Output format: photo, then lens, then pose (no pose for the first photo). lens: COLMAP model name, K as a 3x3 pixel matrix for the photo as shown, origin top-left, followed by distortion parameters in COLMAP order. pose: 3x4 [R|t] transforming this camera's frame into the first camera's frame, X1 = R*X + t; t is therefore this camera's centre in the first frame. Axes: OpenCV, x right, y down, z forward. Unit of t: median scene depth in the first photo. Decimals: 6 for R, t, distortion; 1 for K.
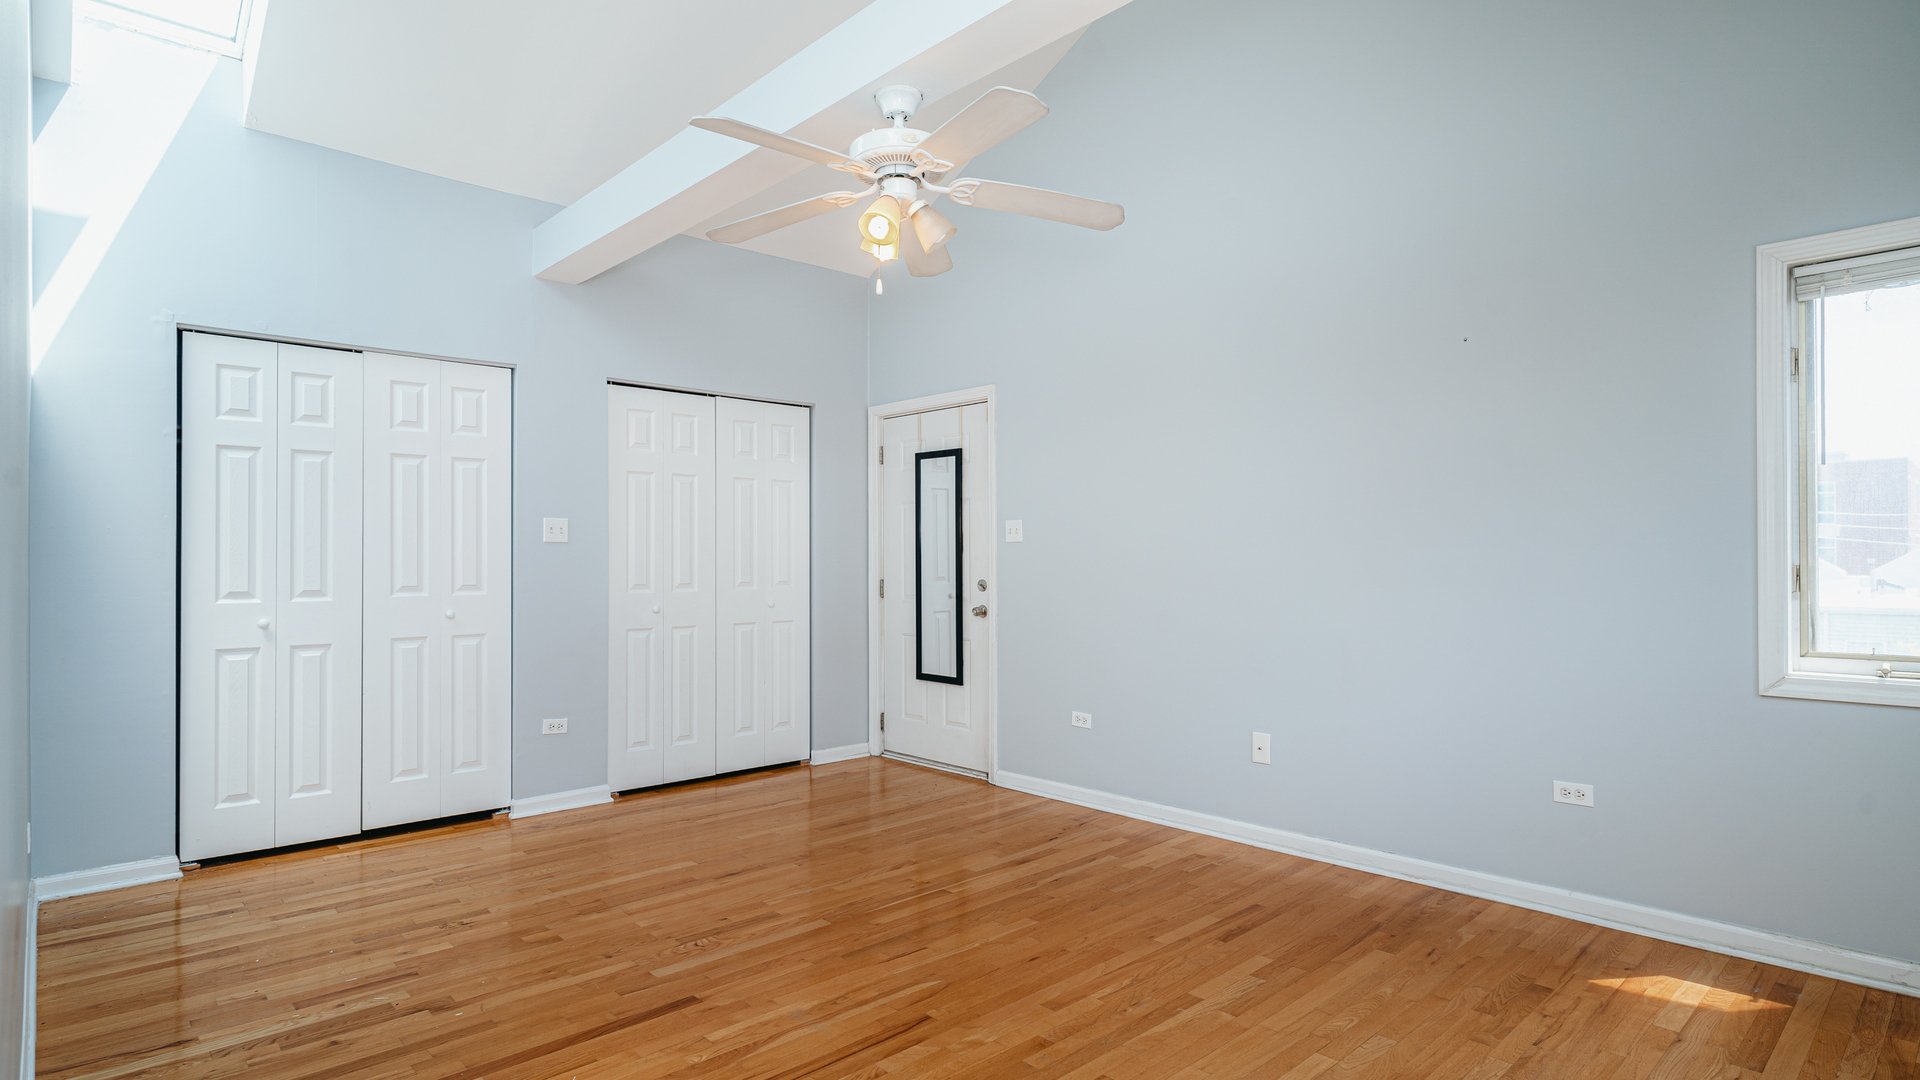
lens RADIAL K [[976.4, 0, 945.7], [0, 976.4, 555.0], [0, 0, 1]] dist [-0.004849, 0.001192]
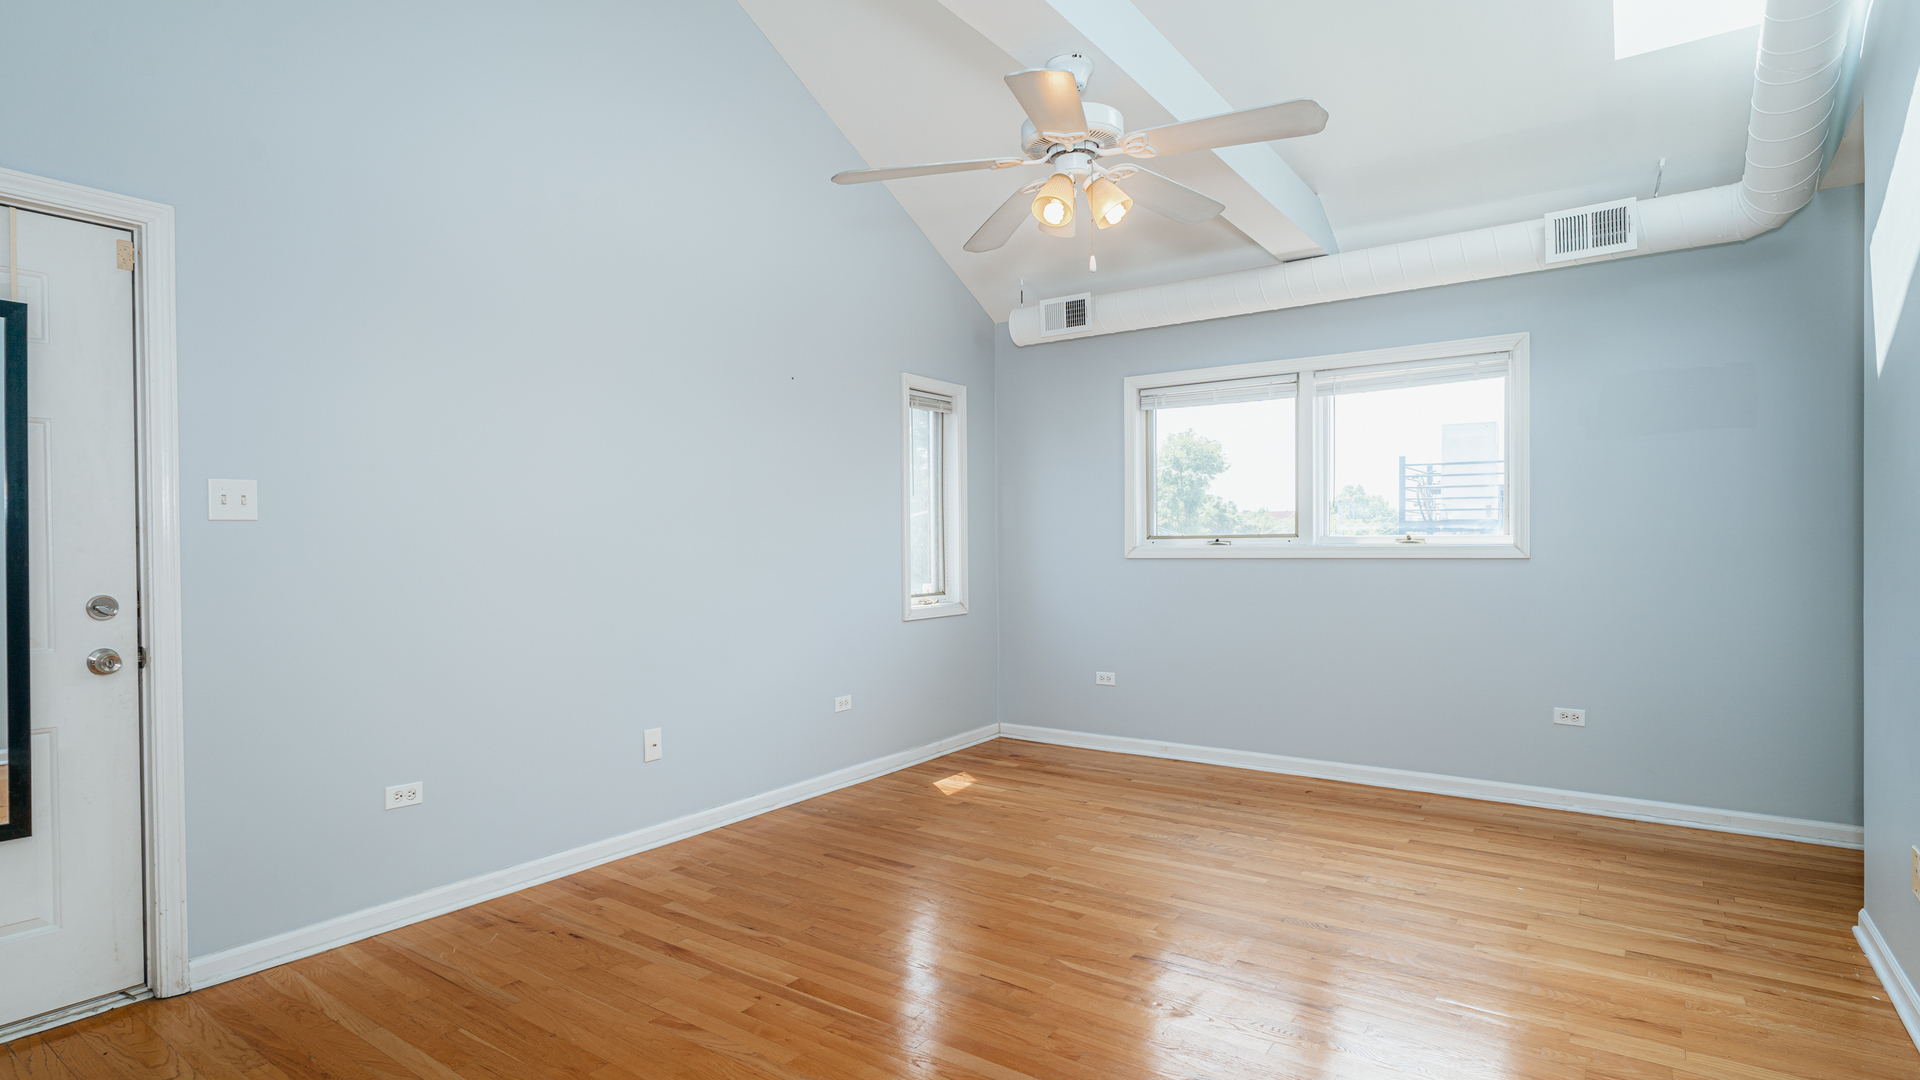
lens RADIAL K [[976.4, 0, 945.7], [0, 976.4, 555.0], [0, 0, 1]] dist [-0.004849, 0.001192]
pose [[-0.202795, -0.010635, 0.979163, -0.721867], [0.000145, 0.999941, 0.010891, 0.000392], [-0.979221, 0.002350, -0.202782, 0.973205]]
